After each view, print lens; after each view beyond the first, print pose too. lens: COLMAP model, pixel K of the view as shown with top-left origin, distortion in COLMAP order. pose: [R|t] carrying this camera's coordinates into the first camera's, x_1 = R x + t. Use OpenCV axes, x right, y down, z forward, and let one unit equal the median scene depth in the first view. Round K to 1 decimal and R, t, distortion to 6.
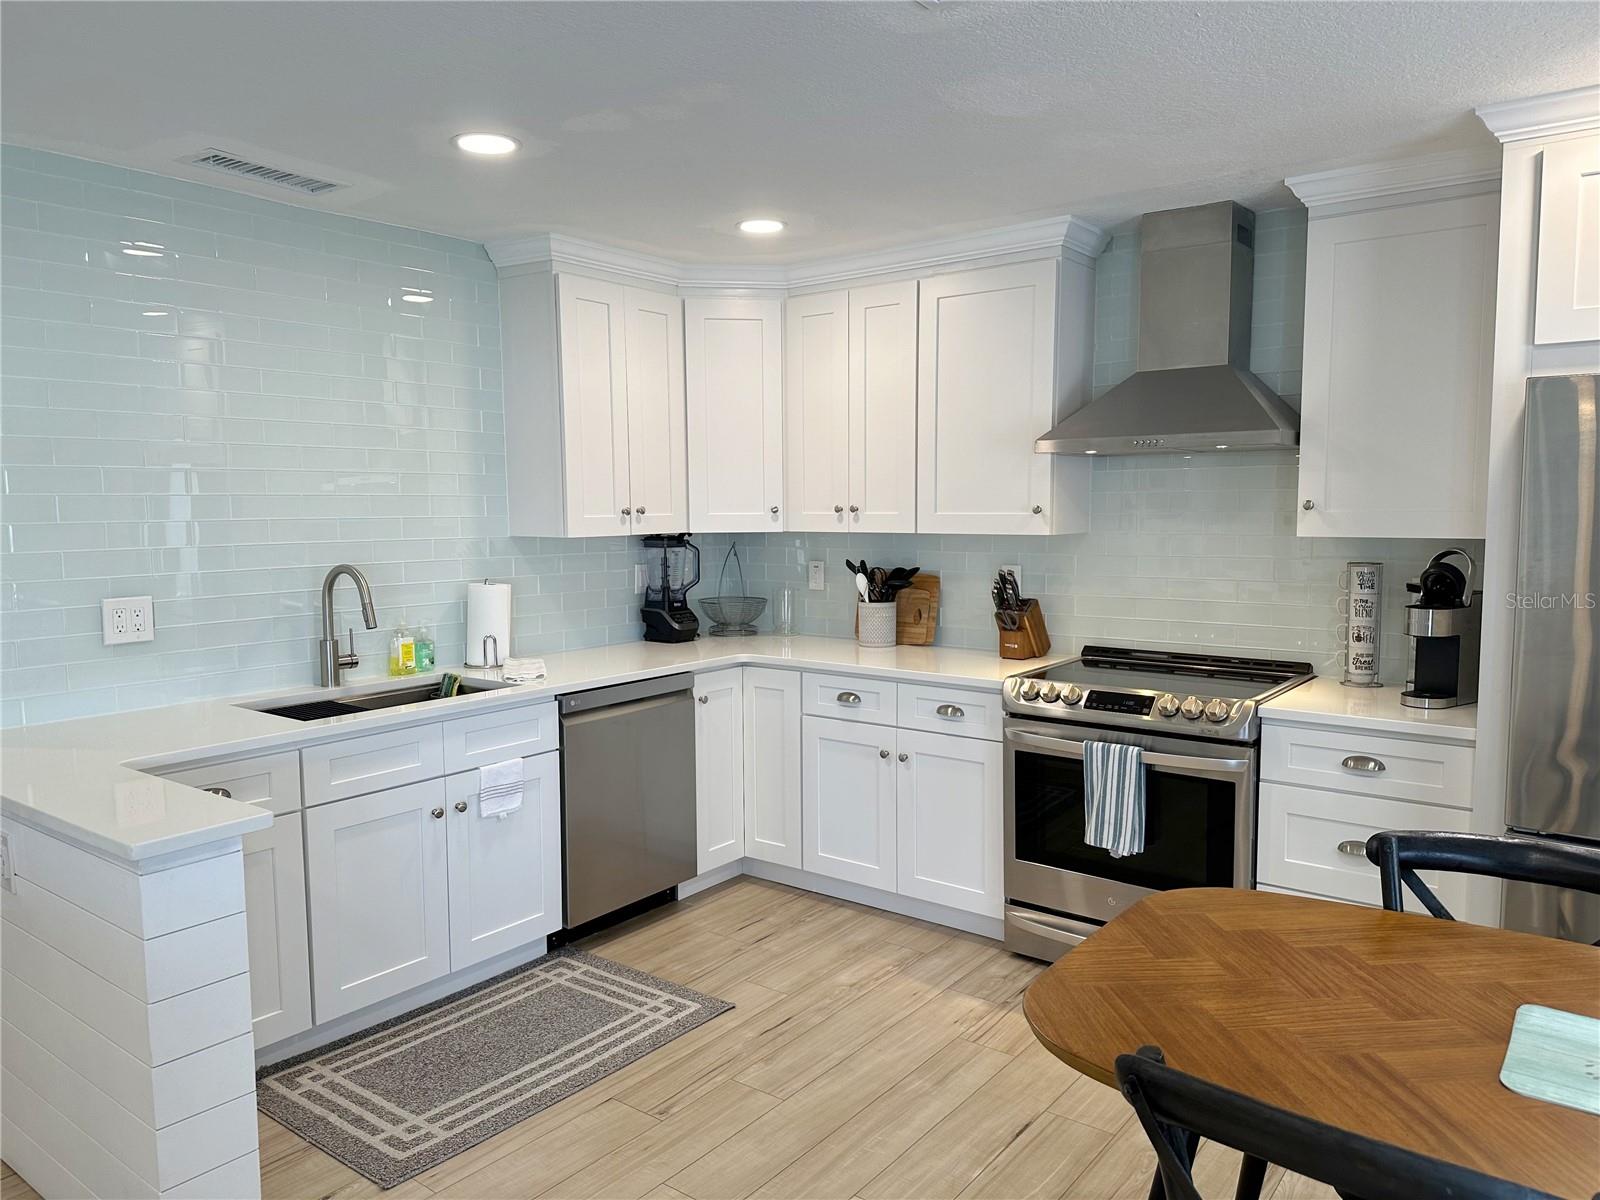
lens RADIAL K [[1119.5, 0, 800.0], [0, 1119.5, 600.0], [0, 0, 1]] dist [0.149737, -0.278051]
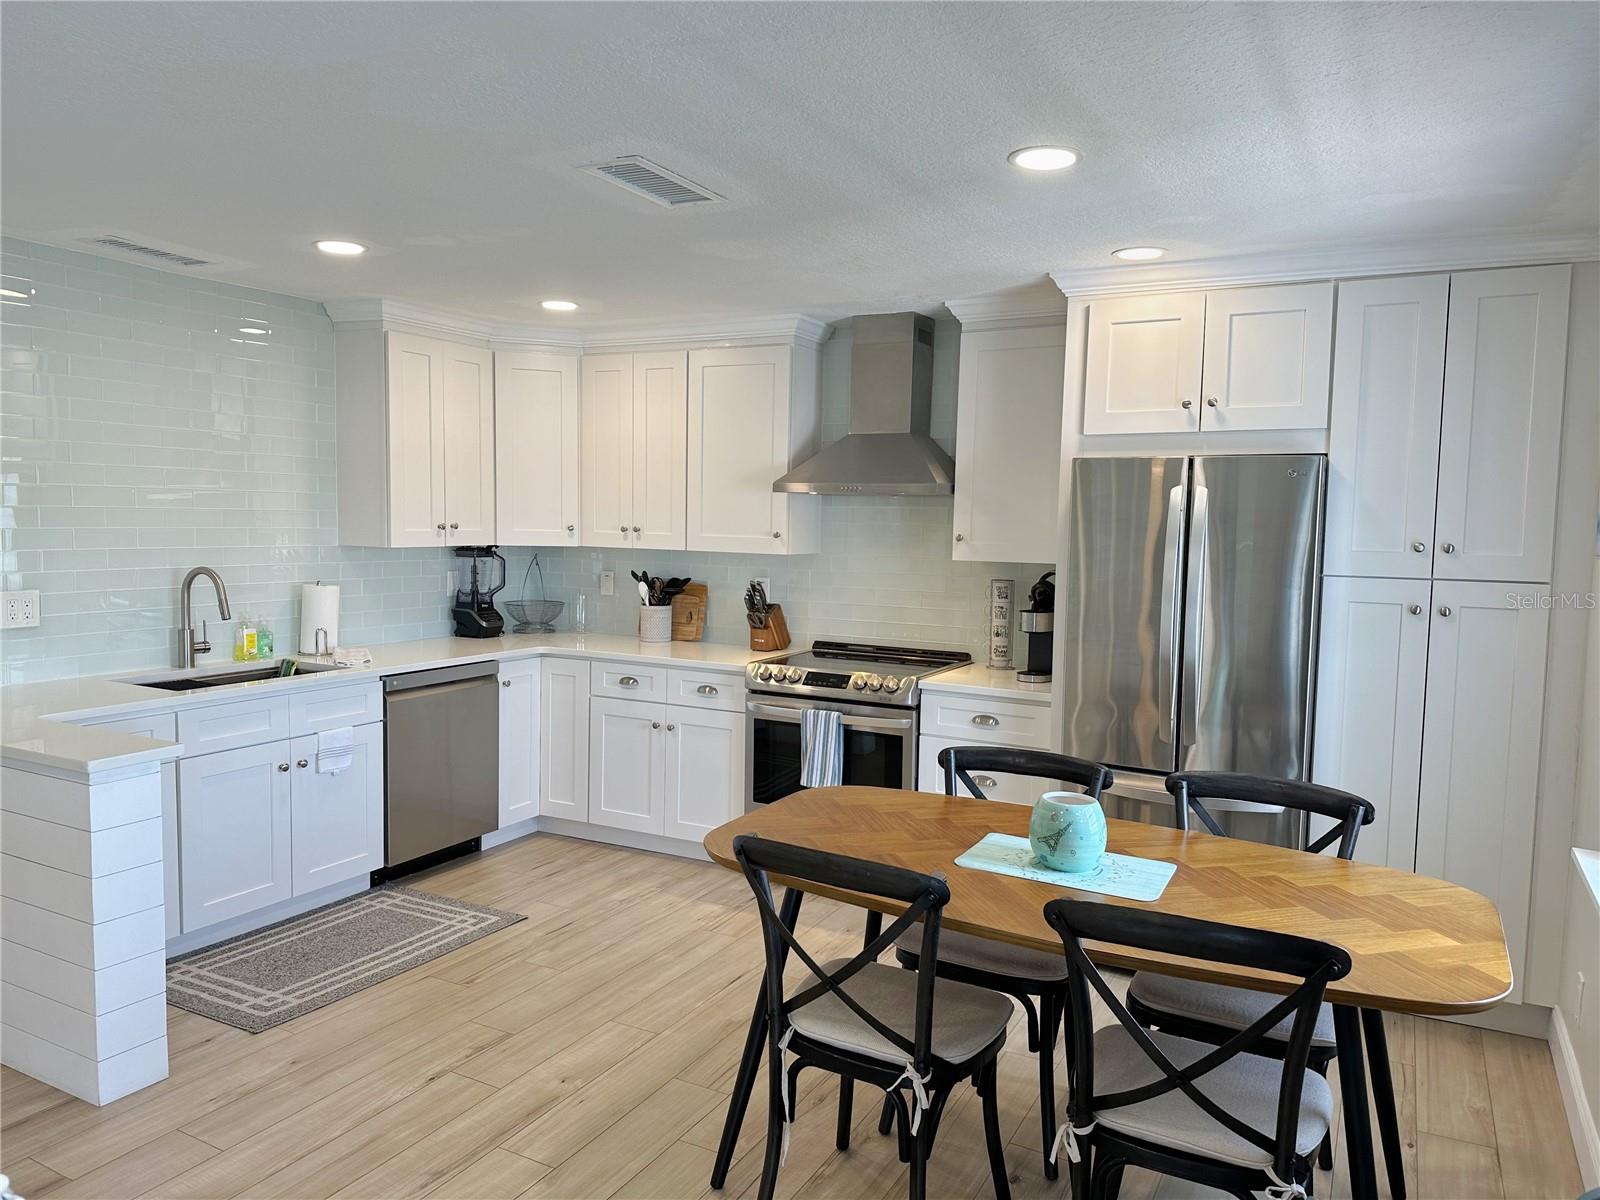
lens RADIAL K [[1119.5, 0, 800.0], [0, 1119.5, 600.0], [0, 0, 1]] dist [0.149737, -0.278051]
pose [[0.986163, 0.013990, 0.165188, 0.026886], [-0.012030, 0.999845, -0.012865, 0.012144], [-0.165342, 0.010700, 0.986178, -0.296394]]
